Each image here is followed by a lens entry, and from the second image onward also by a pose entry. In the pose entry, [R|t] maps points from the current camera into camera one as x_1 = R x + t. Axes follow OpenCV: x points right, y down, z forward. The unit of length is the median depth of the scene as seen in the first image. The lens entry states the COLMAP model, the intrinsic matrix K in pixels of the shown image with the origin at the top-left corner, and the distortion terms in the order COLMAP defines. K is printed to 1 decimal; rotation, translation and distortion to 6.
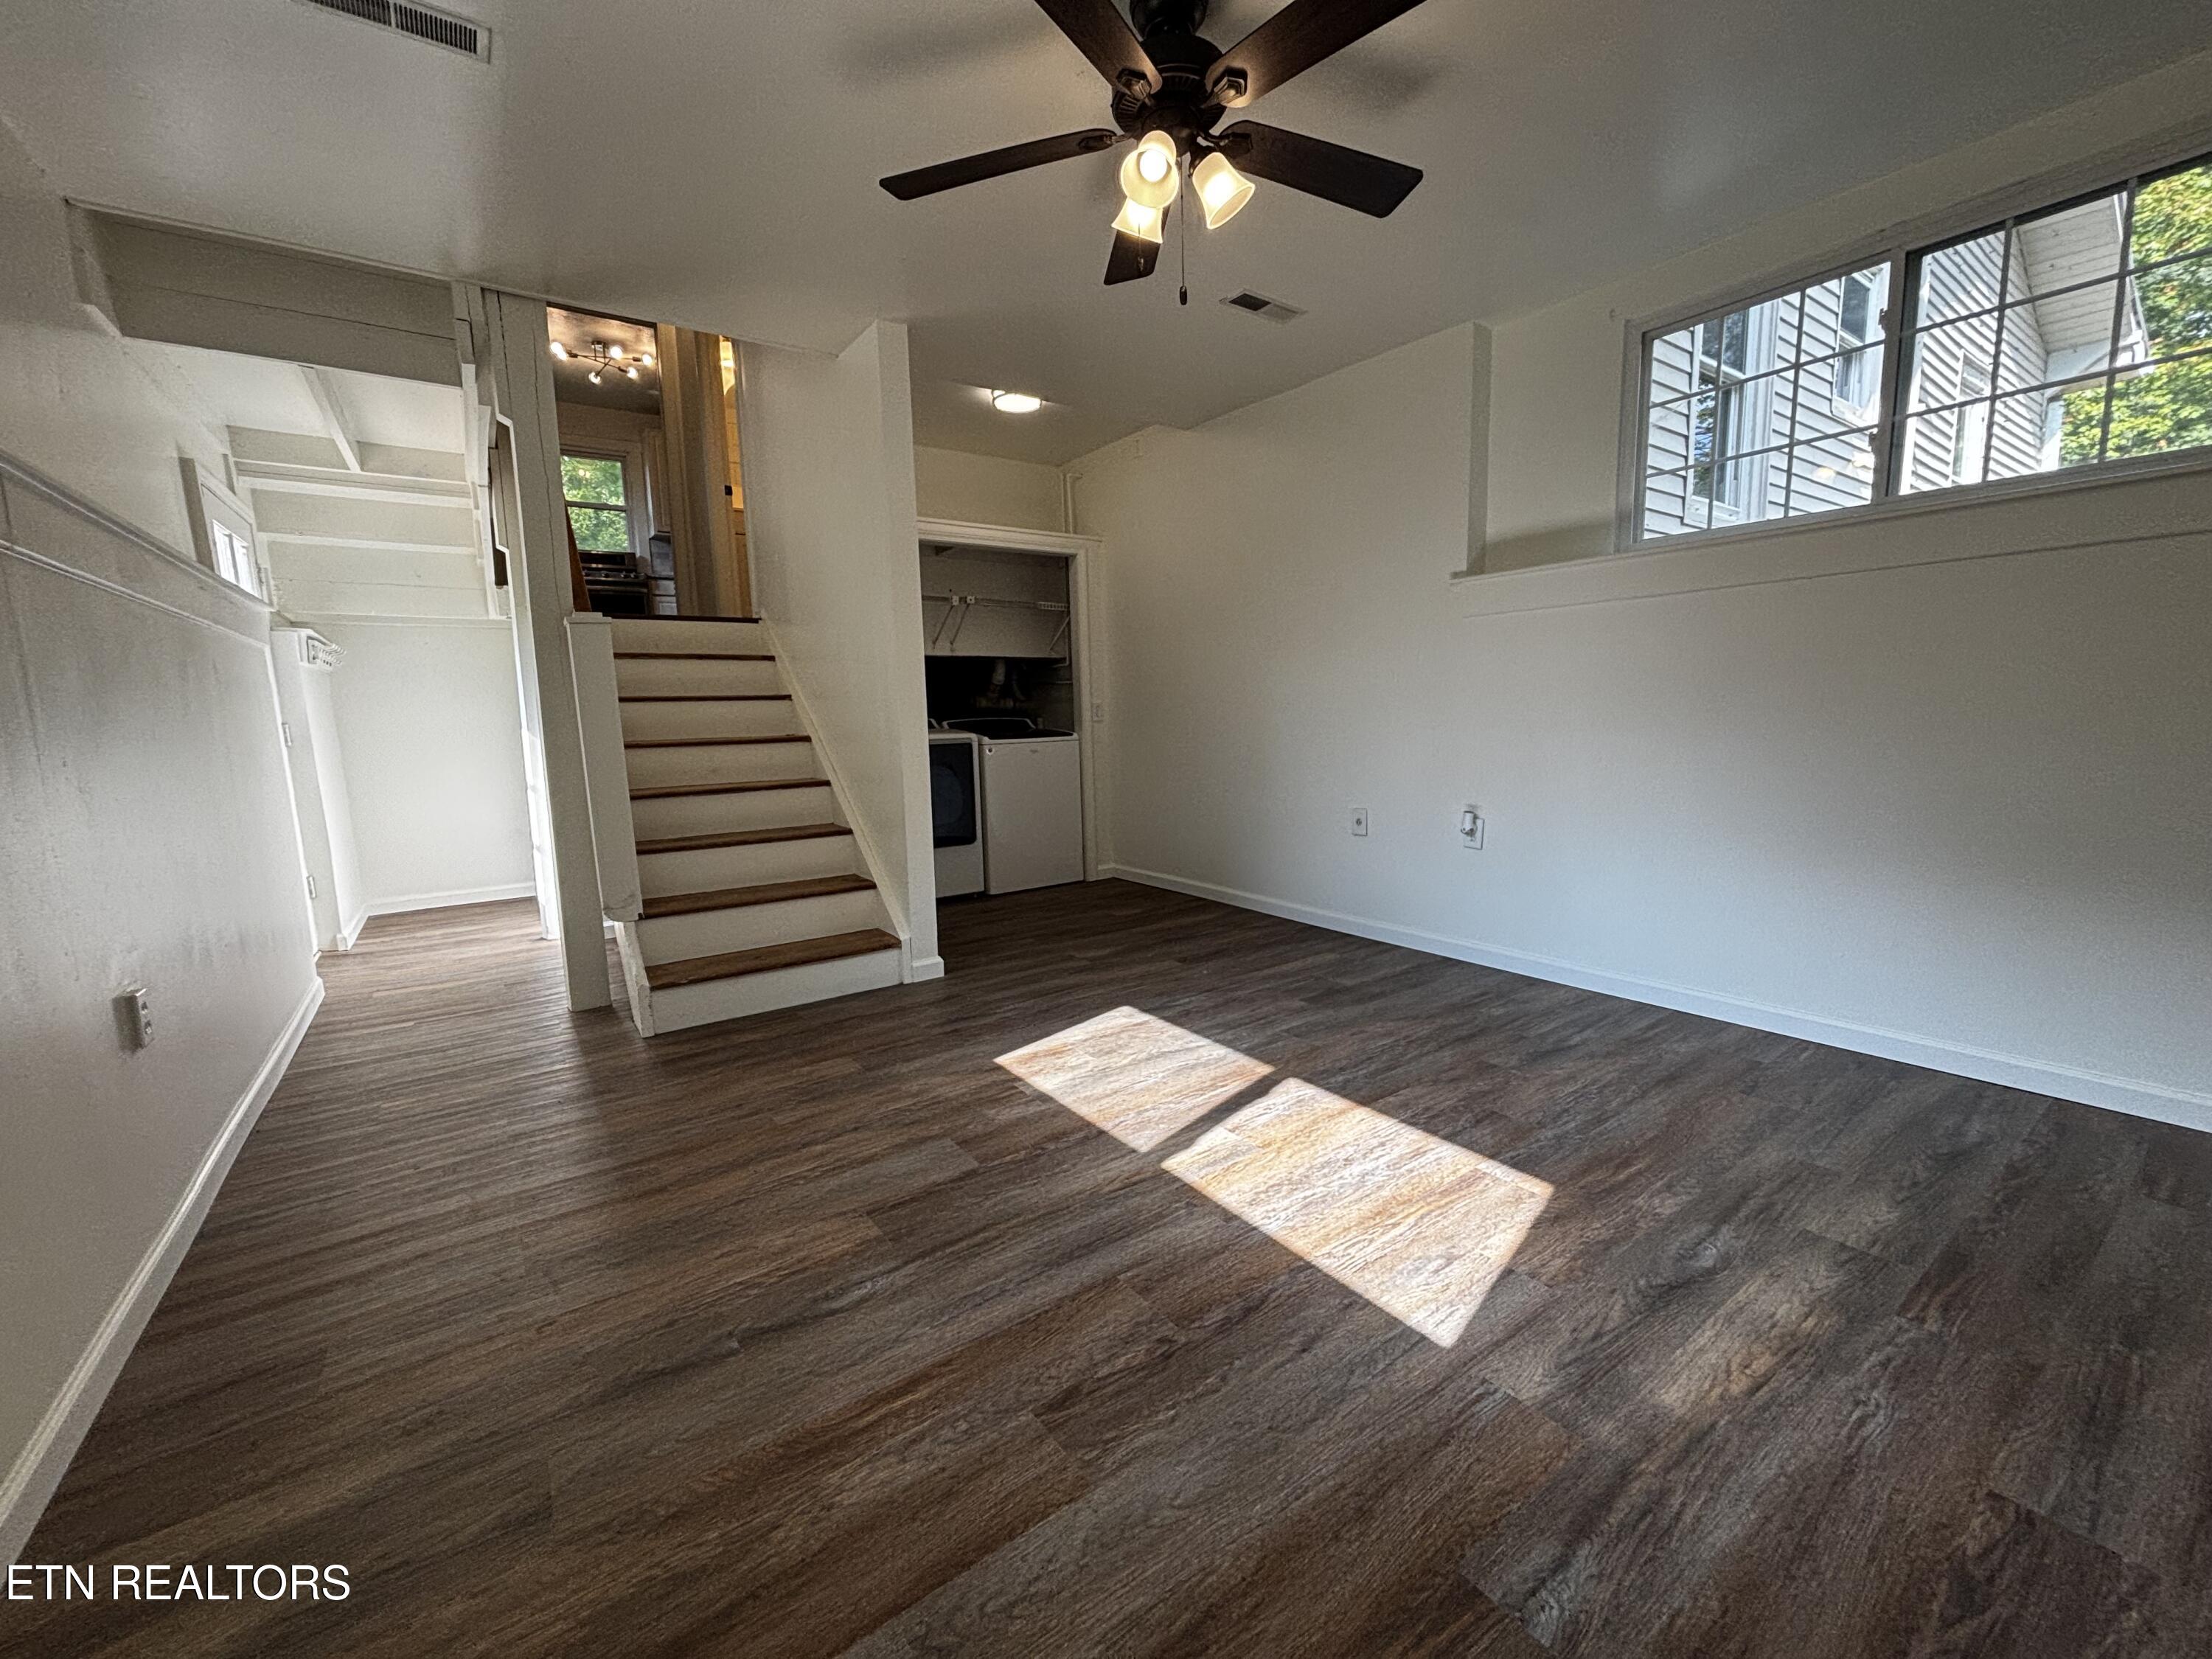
lens RADIAL K [[894.1, 0, 1104.3], [0, 894.1, 828.3], [0, 0, 1]] dist [0.008842, -0.000763]
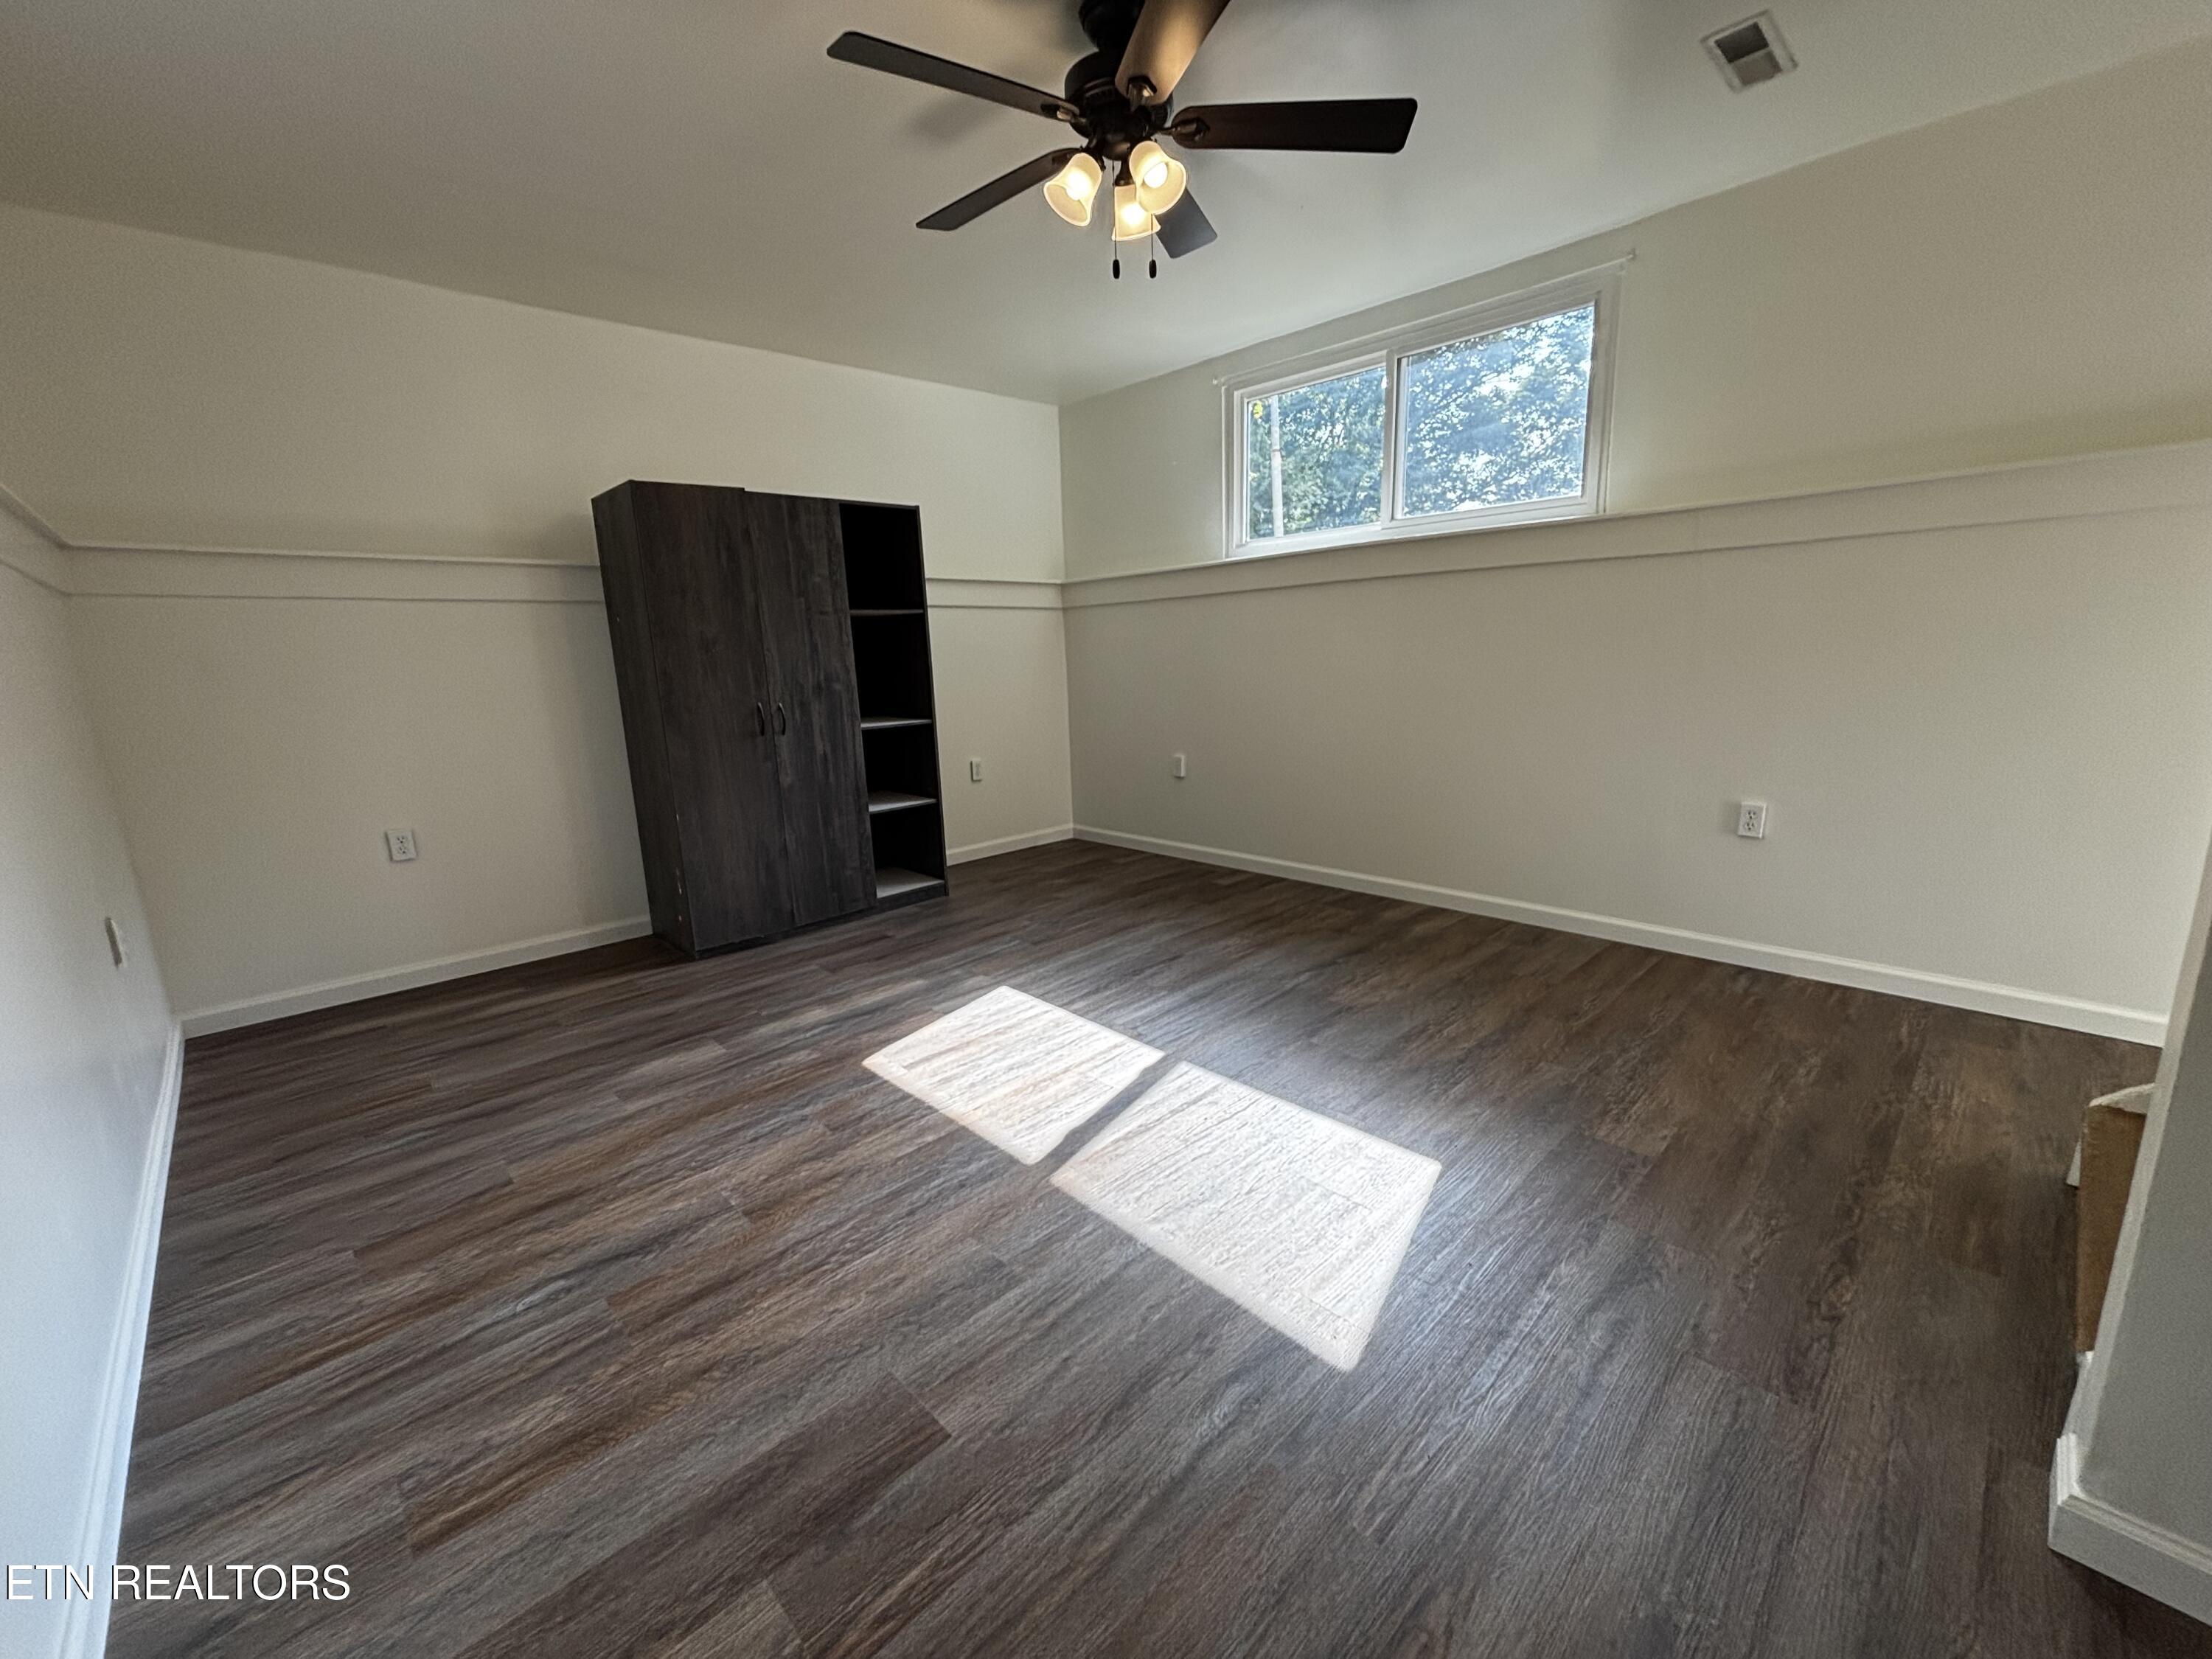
lens RADIAL K [[894.1, 0, 1109.2], [0, 894.1, 831.2], [0, 0, 1]] dist [0.008842, -0.000763]
pose [[-0.987282, 0.090512, -0.130701, 0.248958], [0.041503, 0.940340, 0.337695, -0.297898], [0.153469, 0.327975, -0.932137, 1.879971]]
